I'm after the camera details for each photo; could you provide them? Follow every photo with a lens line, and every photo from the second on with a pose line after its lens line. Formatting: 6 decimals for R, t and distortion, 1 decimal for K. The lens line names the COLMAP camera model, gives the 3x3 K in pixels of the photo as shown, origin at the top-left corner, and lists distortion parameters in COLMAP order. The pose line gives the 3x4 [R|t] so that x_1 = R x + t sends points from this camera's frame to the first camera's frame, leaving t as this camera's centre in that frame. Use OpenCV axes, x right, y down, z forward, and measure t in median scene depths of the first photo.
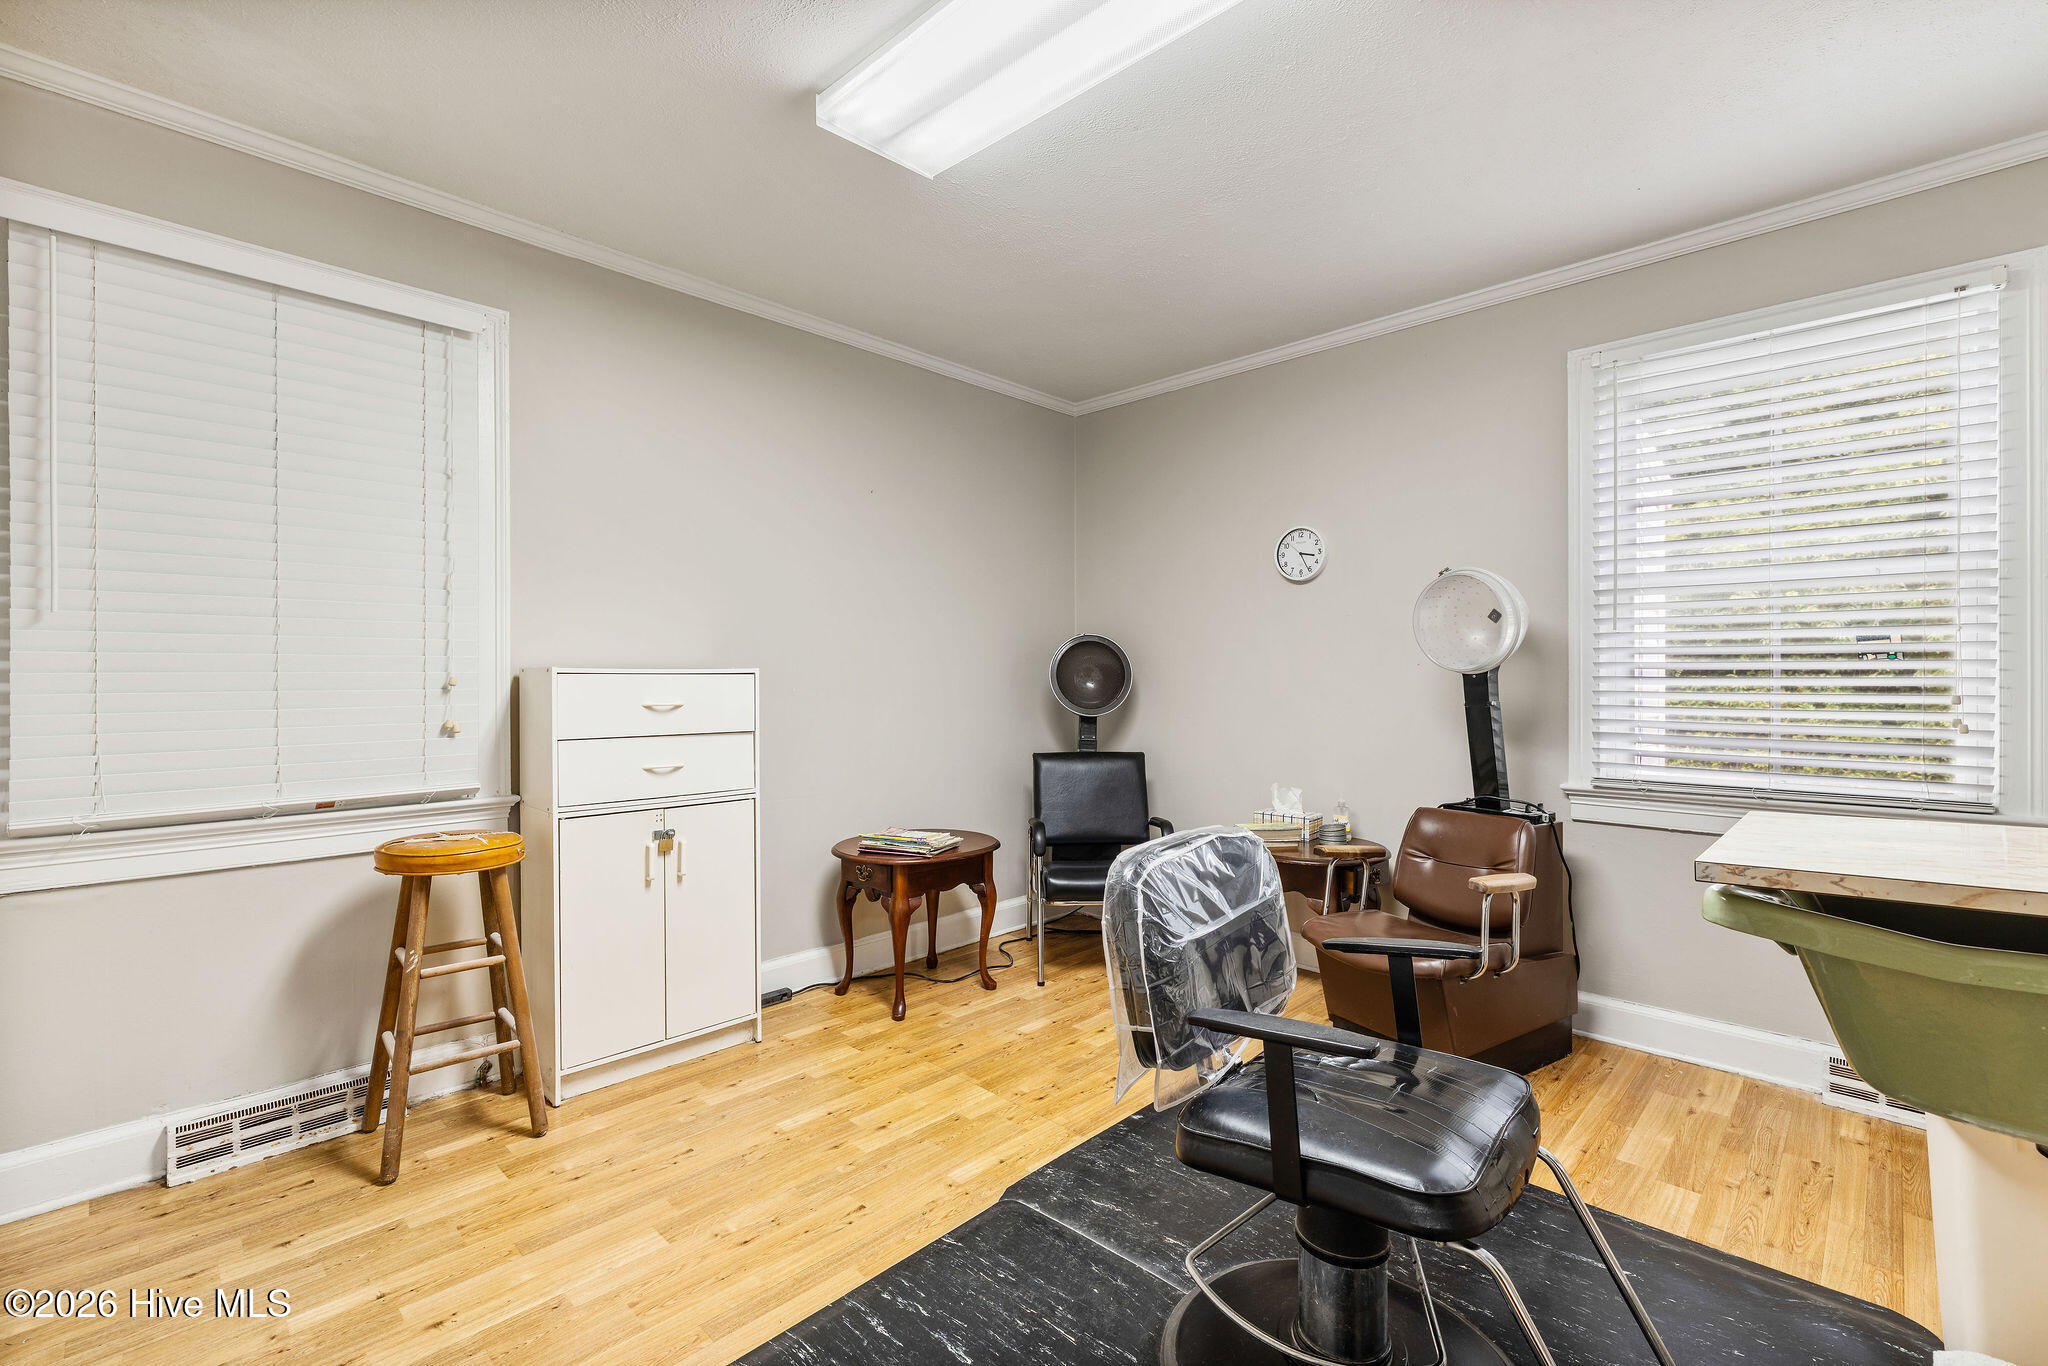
lens RADIAL K [[884.8, 0, 1022.3], [0, 884.8, 679.0], [0, 0, 1]] dist [0.000461, 0.000158]
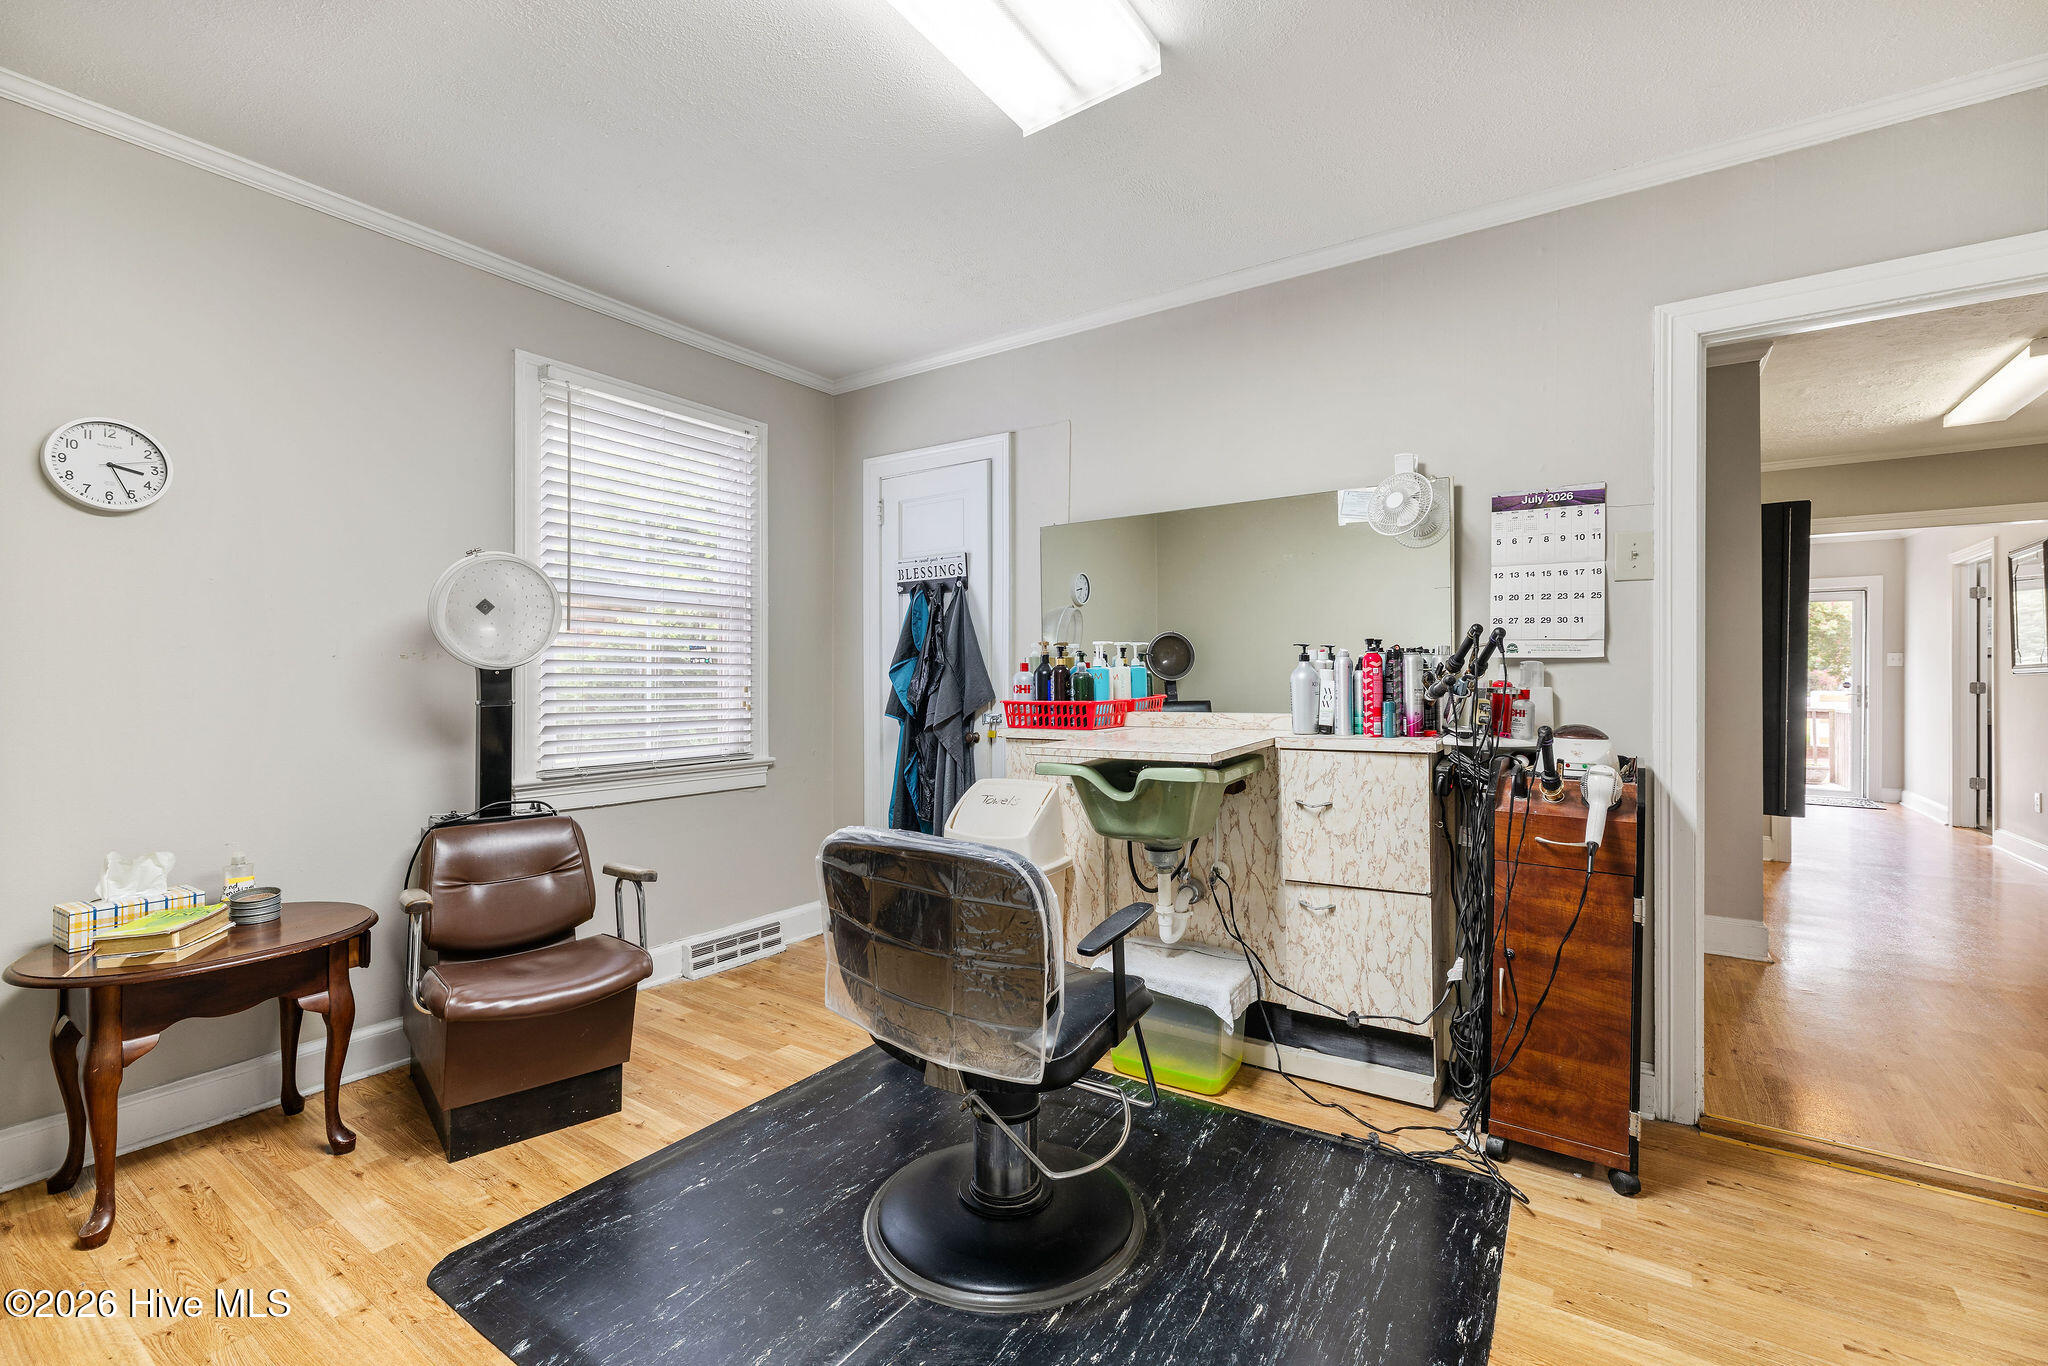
lens RADIAL K [[895.4, 0, 1030.1], [0, 895.4, 673.5], [0, 0, 1]] dist [0.028214, 0.000142]
pose [[-0.162926, 0.002197, 0.986636, -0.487324], [-0.002973, 0.999992, -0.002718, -0.001154], [-0.986634, -0.003376, -0.162918, 0.593625]]
